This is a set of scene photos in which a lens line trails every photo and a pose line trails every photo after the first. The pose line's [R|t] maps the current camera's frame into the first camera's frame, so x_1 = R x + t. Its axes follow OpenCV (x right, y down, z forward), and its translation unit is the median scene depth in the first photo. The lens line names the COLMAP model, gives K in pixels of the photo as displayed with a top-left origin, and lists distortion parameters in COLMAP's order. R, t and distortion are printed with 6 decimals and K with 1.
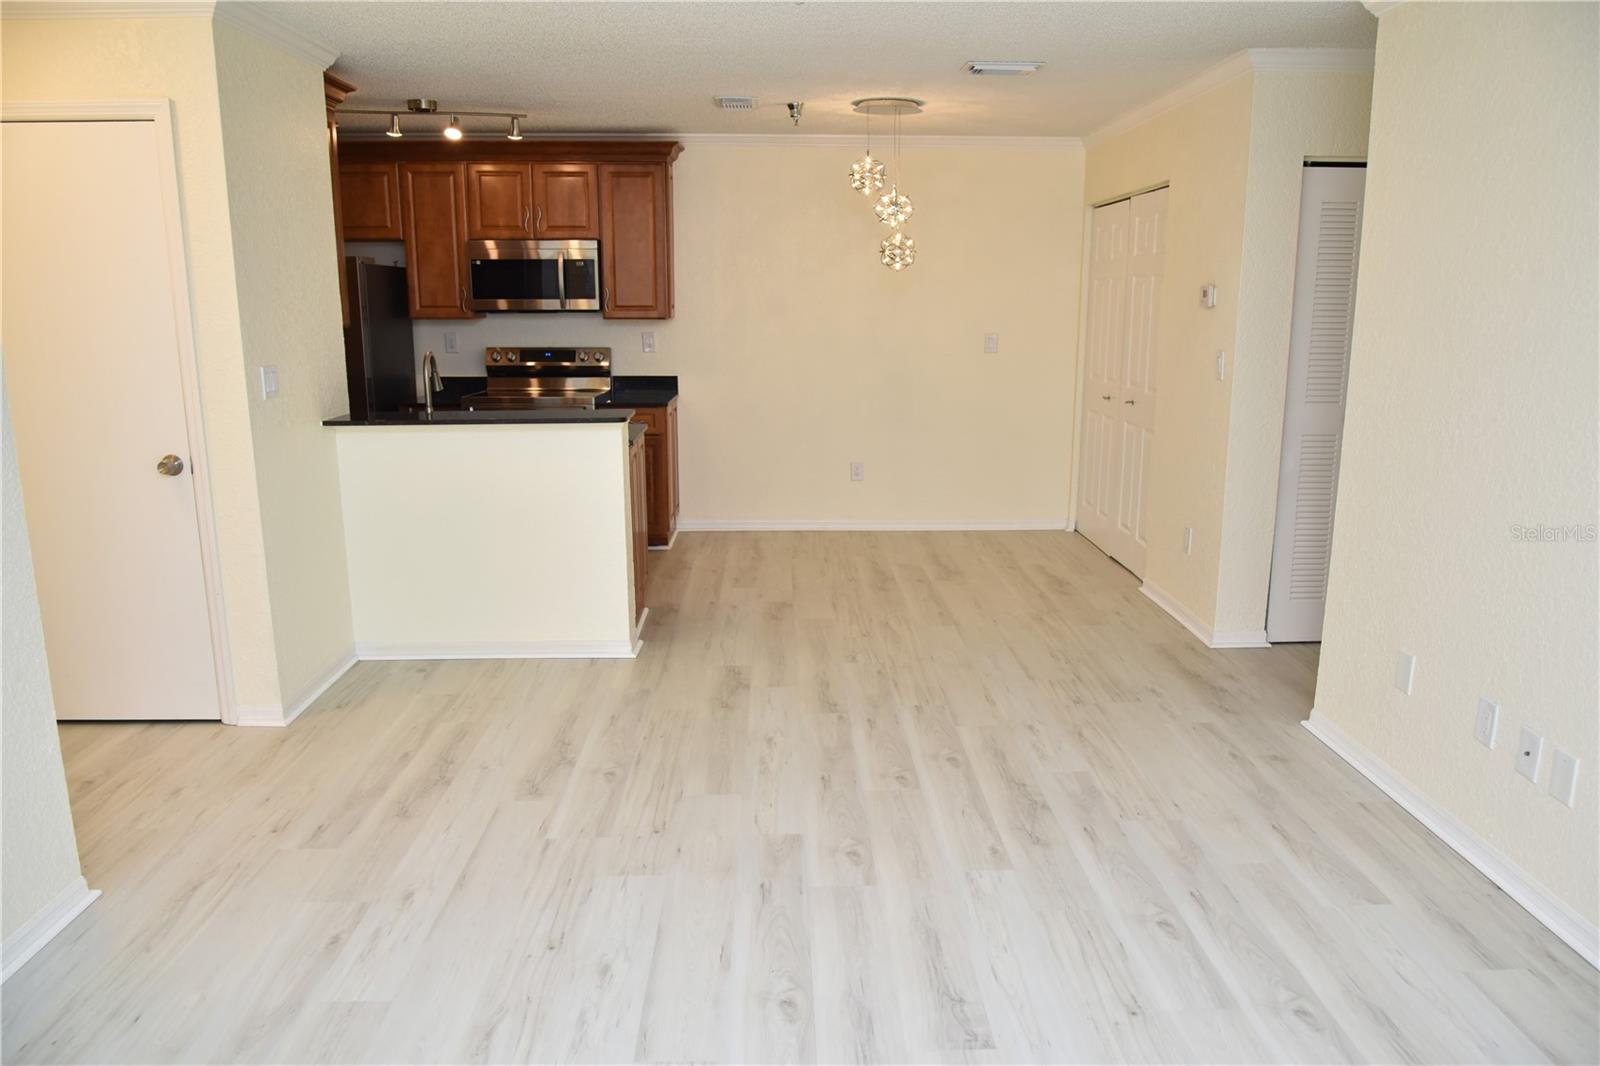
lens RADIAL K [[1125.3, 0, 813.4], [0, 1125.3, 534.0], [0, 0, 1]] dist [-0.039087, 0.002692]
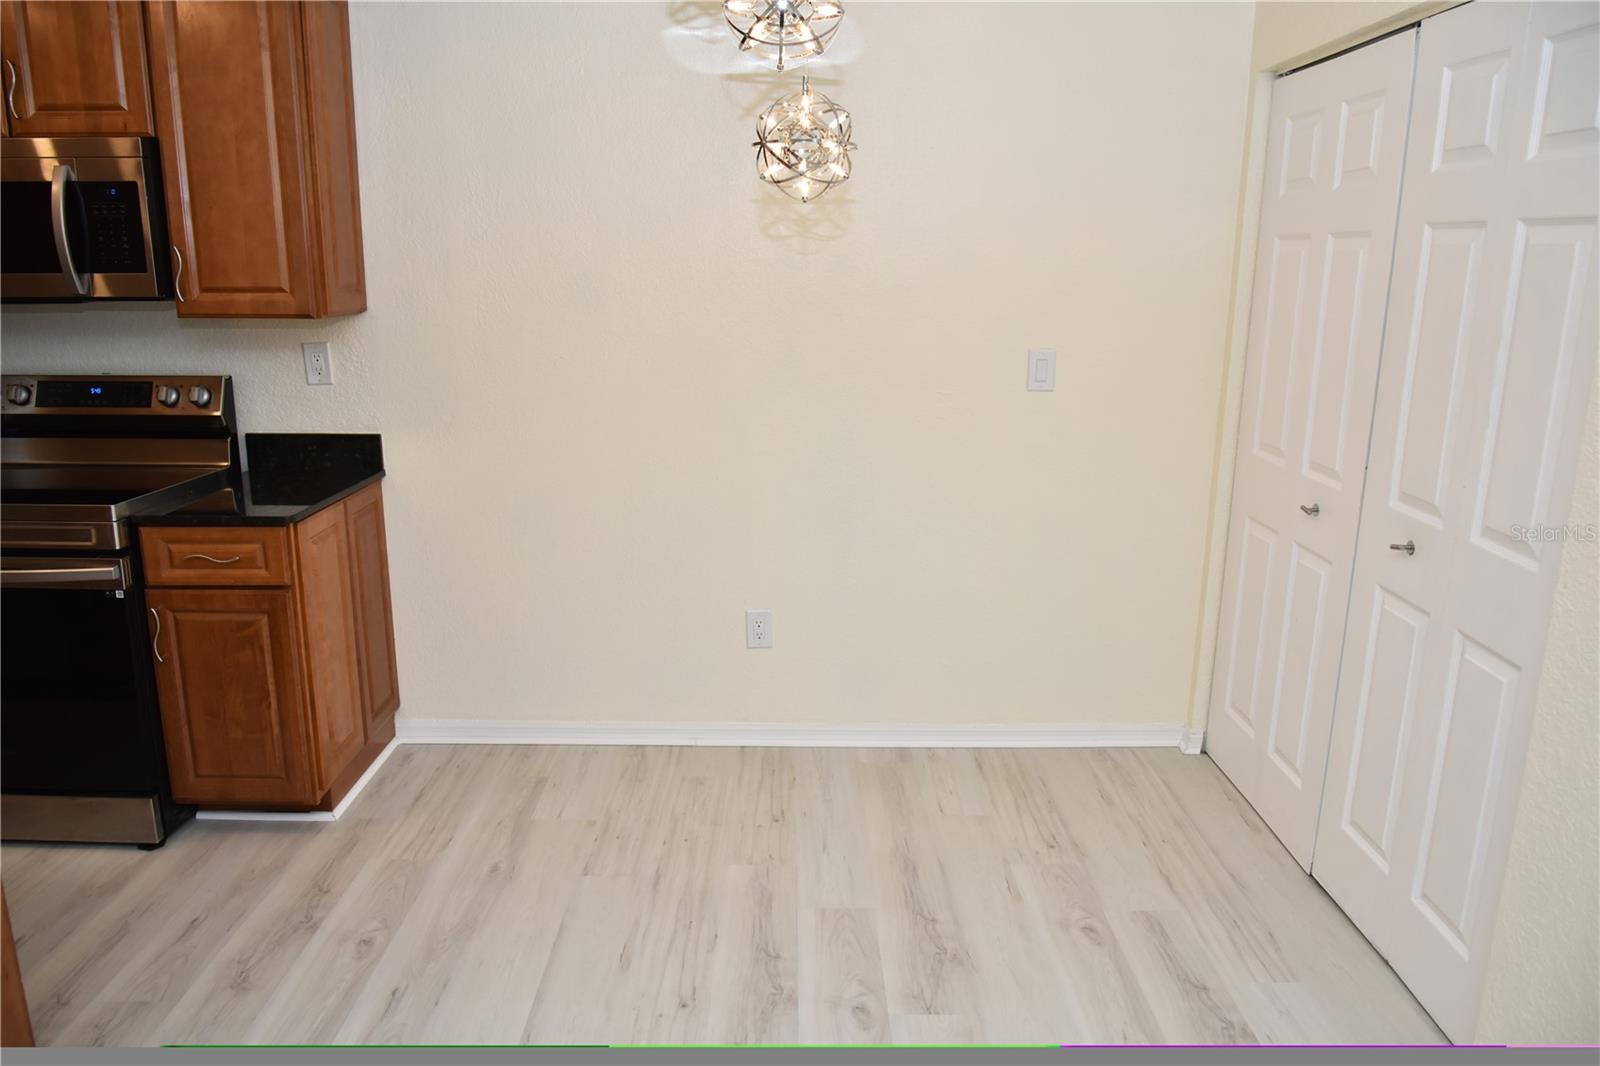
lens RADIAL K [[1128.3, 0, 806.5], [0, 1128.3, 535.9], [0, 0, 1]] dist [-0.041111, 0.003825]
pose [[0.999812, 0.012133, -0.015119, 0.108679], [-0.011691, 0.999511, 0.029014, -0.181618], [0.015463, -0.028832, 0.999465, 0.842074]]
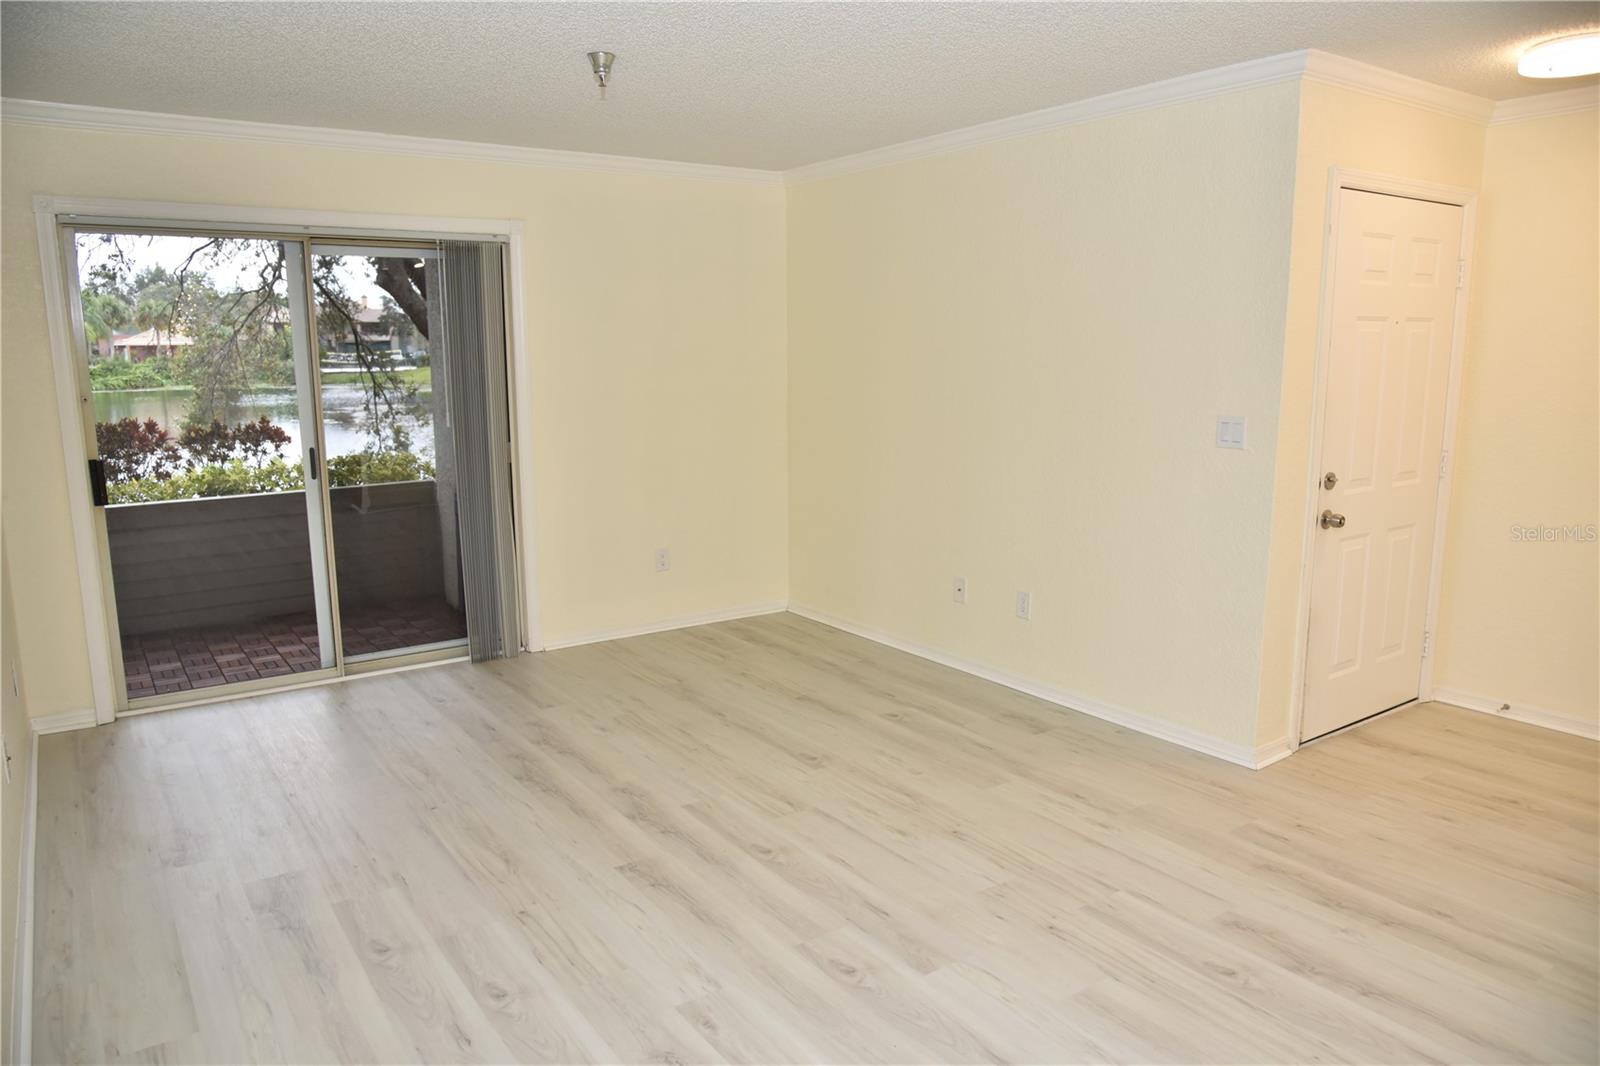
lens RADIAL K [[1087.6, 0, 809.0], [0, 1087.6, 538.2], [0, 0, 1]] dist [-0.034920, 0.000717]
pose [[-0.837595, 0.099165, -0.537215, 0.340471], [-0.109735, 0.932801, 0.343279, -0.226856], [0.535156, 0.346480, -0.770428, 1.063167]]
